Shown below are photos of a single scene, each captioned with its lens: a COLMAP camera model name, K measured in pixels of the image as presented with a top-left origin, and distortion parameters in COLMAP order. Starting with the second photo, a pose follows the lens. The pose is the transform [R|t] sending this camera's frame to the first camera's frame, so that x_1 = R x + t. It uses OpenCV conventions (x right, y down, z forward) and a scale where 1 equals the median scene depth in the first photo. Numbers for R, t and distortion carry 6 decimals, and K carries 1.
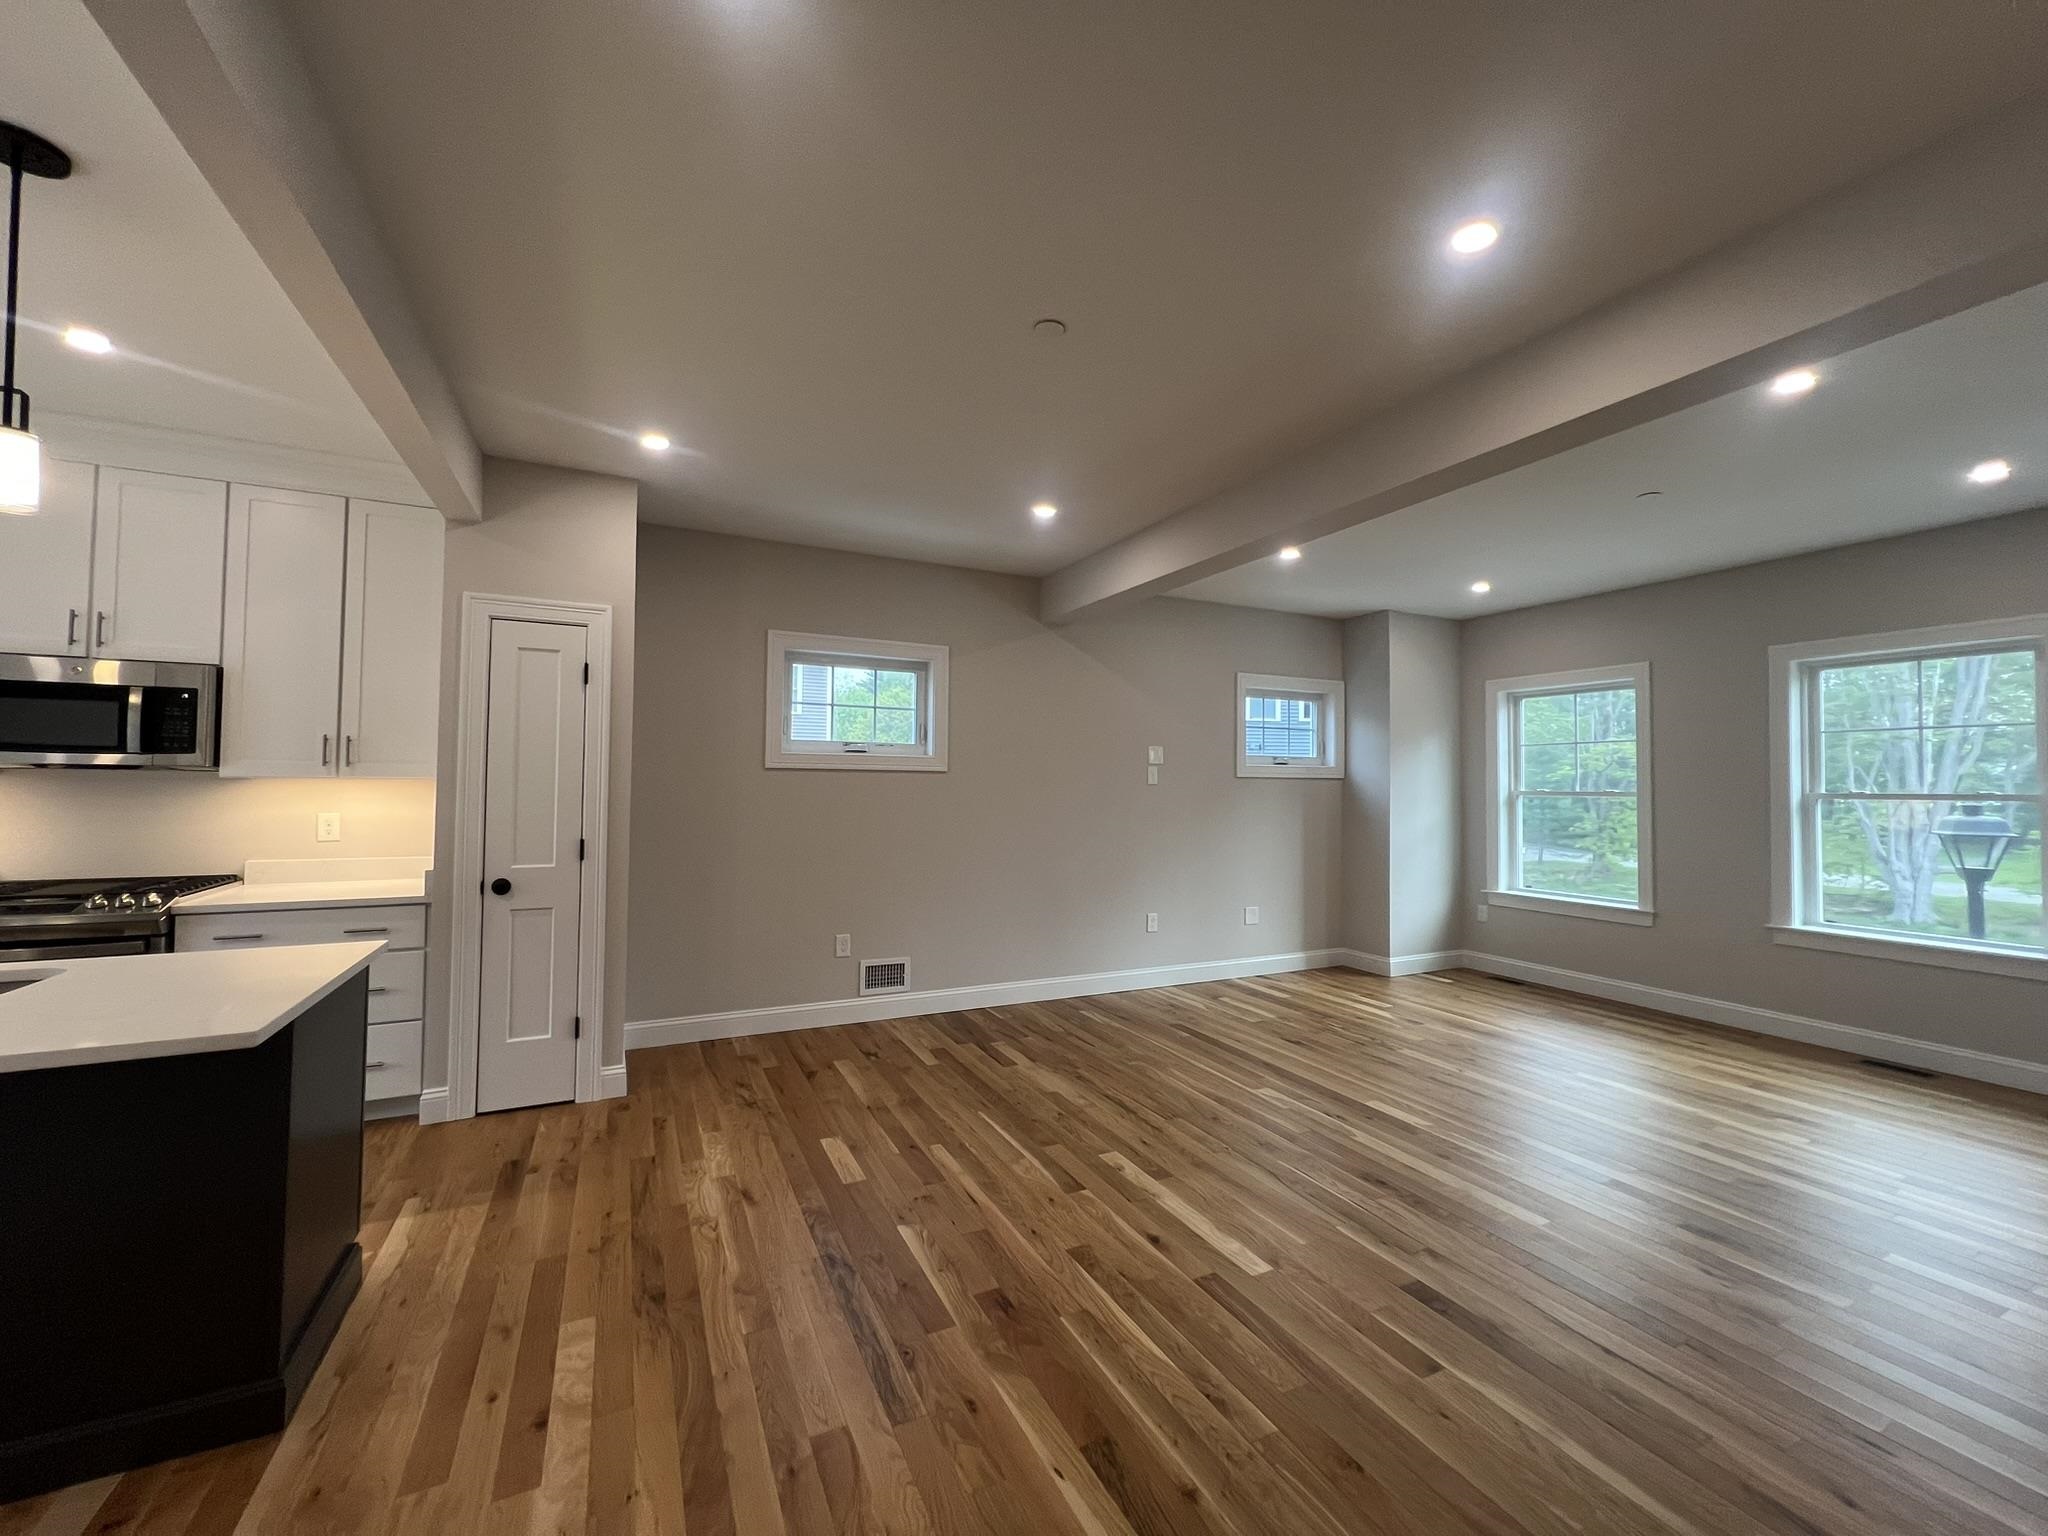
lens RADIAL K [[816.1, 0, 1019.9], [0, 816.1, 761.1], [0, 0, 1]] dist [-0.001018, 0.000101]
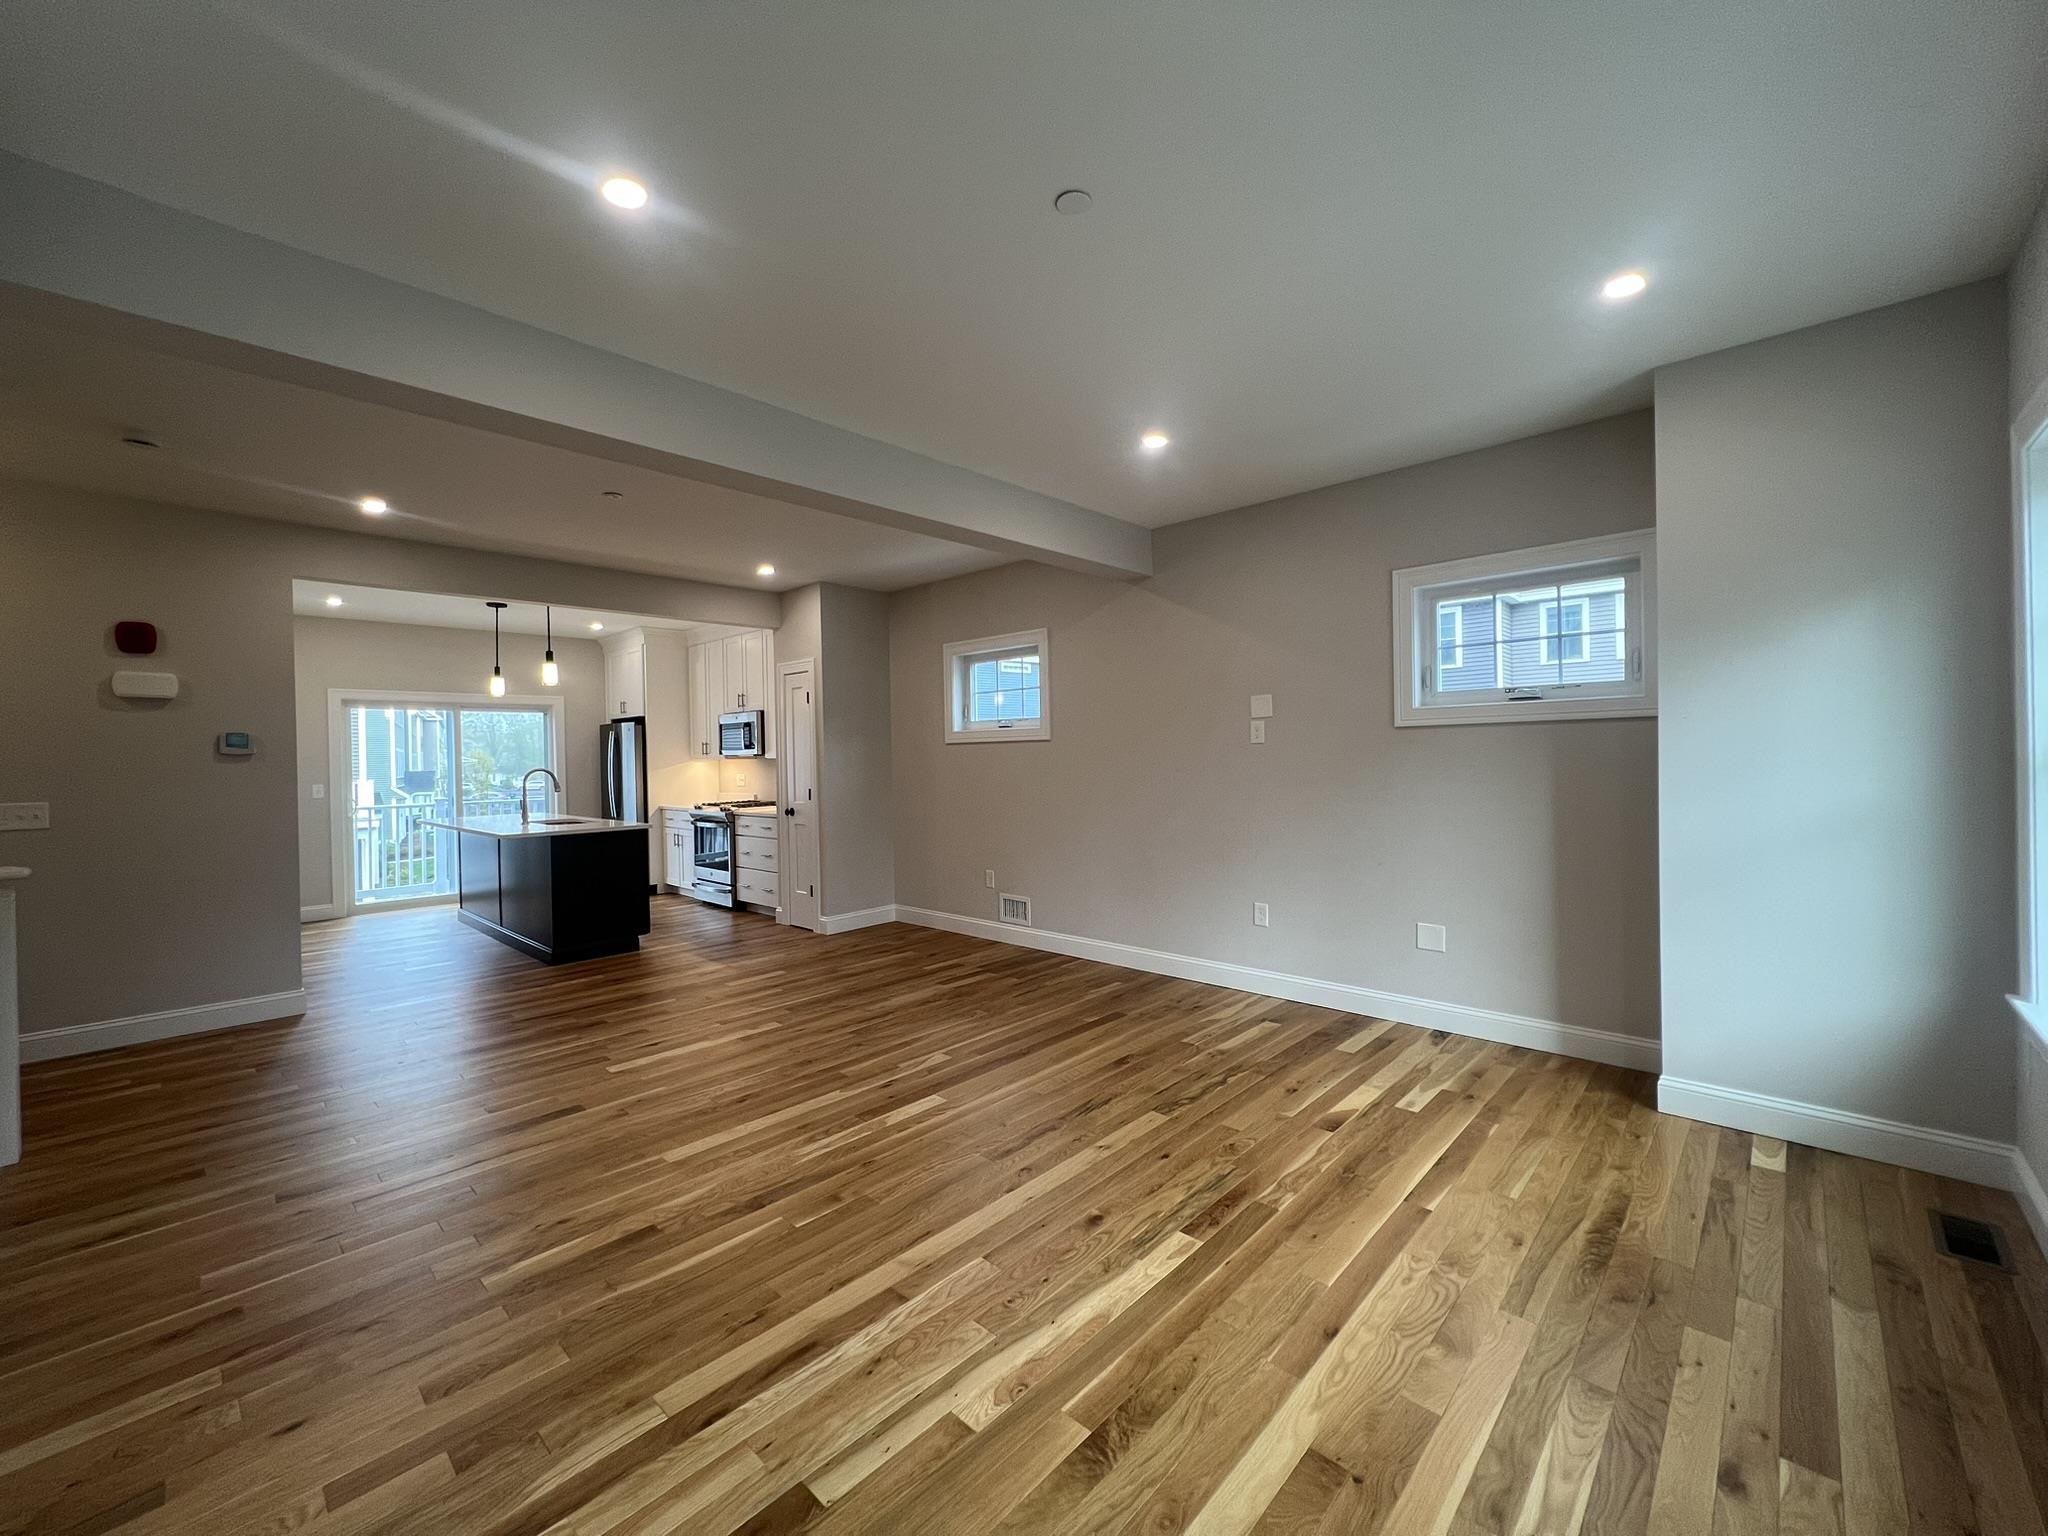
lens RADIAL K [[816.1, 0, 1019.9], [0, 816.1, 761.1], [0, 0, 1]] dist [-0.001018, 0.000101]
pose [[0.353492, -0.011681, -0.935365, 1.100558], [0.051428, 0.998652, 0.006964, 0.037739], [0.934023, -0.050565, 0.353616, 0.658547]]
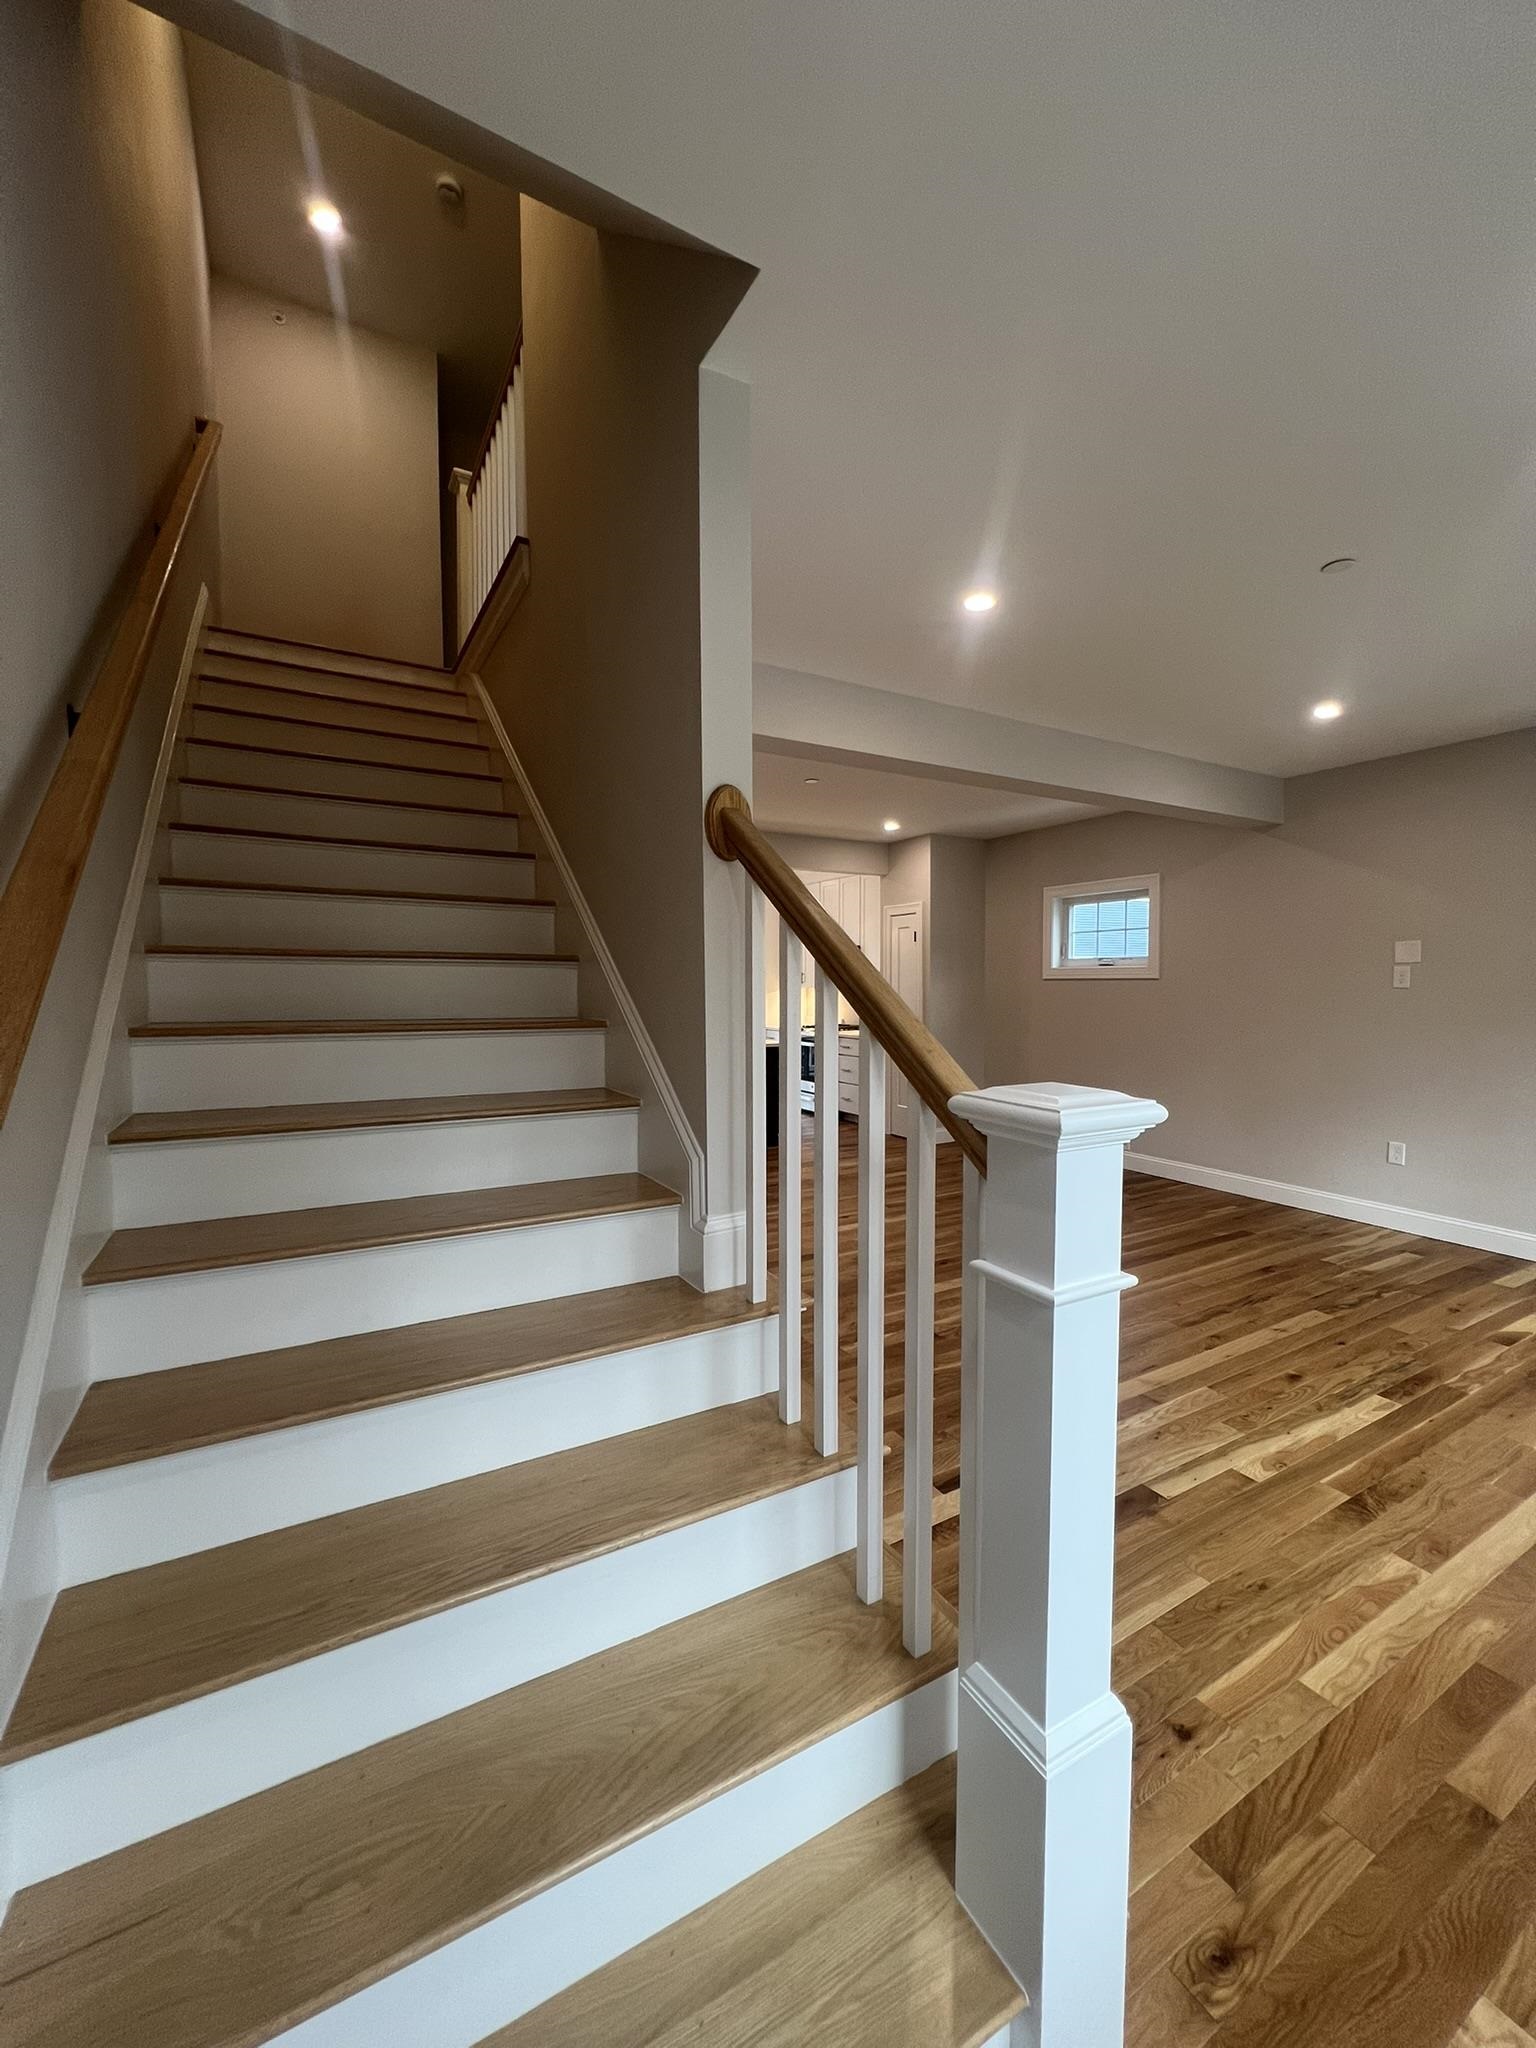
lens RADIAL K [[816.1, 0, 774.6], [0, 816.1, 1019.5], [0, 0, 1]] dist [-0.001018, 0.000101]
pose [[0.074440, 0.034687, -0.996622, 1.244351], [0.034484, 0.998708, 0.037335, 0.010542], [0.996629, -0.037147, 0.073148, 0.406437]]
